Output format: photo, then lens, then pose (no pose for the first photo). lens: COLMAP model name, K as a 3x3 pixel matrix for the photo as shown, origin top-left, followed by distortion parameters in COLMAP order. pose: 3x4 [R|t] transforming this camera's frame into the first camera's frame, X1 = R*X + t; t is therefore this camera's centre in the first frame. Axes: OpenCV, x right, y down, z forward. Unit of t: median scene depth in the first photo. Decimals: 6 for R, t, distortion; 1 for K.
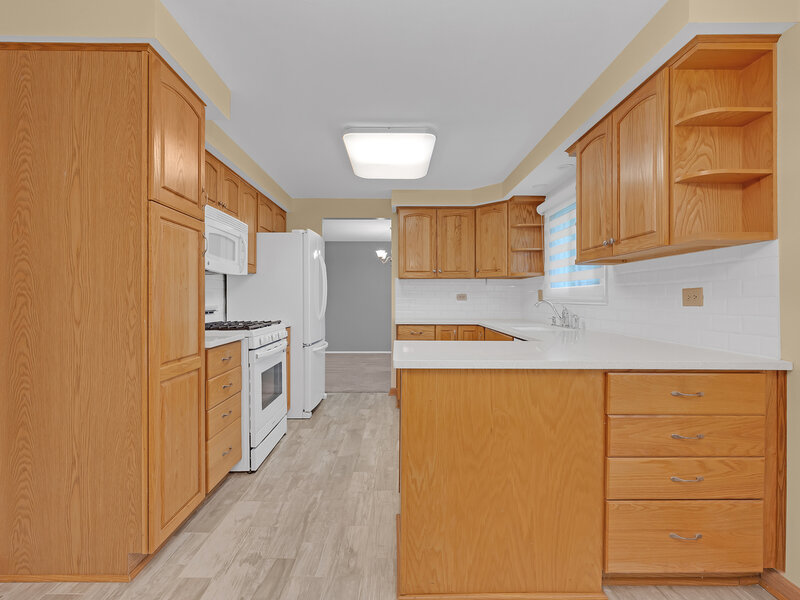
lens RADIAL K [[401.5, 0, 396.9], [0, 401.5, 299.3], [0, 0, 1]] dist [-0.004050, -0.000643]
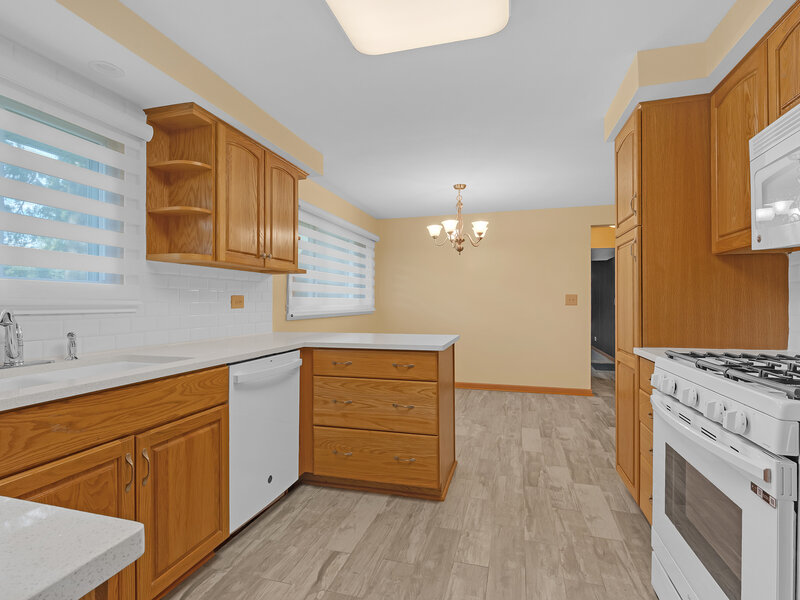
lens RADIAL K [[401.5, 0, 392.5], [0, 401.5, 301.4], [0, 0, 1]] dist [-0.004050, -0.000643]
pose [[-0.956810, 0.000850, 0.290712, -0.217915], [0.000641, 0.999999, -0.000817, -0.006773], [-0.290712, -0.000595, -0.956810, 2.452317]]
